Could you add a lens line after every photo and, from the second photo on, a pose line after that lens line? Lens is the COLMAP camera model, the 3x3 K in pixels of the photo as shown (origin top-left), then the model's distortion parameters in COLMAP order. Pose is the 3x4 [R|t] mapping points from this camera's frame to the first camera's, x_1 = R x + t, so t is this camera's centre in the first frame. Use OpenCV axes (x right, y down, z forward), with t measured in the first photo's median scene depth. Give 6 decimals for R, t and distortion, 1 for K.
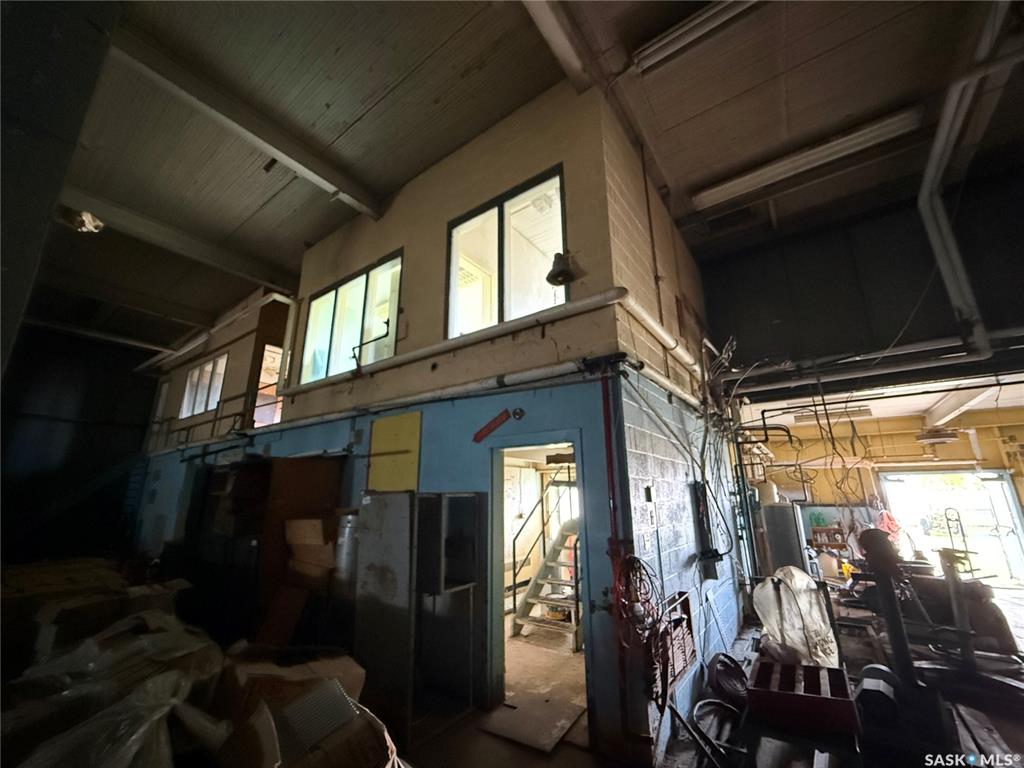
lens RADIAL K [[408.0, 0, 510.6], [0, 408.0, 384.3], [0, 0, 1]] dist [-0.000837, 0.000145]
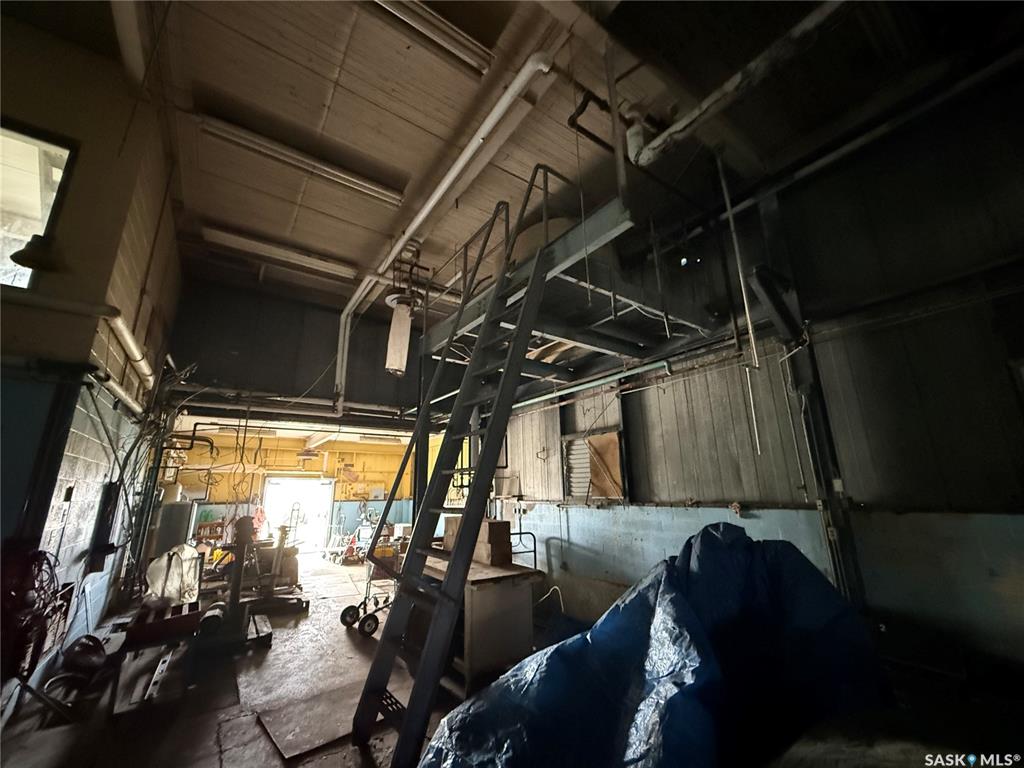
lens RADIAL K [[408.0, 0, 510.6], [0, 408.0, 384.3], [0, 0, 1]] dist [-0.000837, 0.000145]
pose [[0.319072, 0.240719, 0.916650, -0.267729], [-0.239757, 0.956246, -0.167661, -0.084286], [-0.916902, -0.166277, 0.362825, -0.322761]]
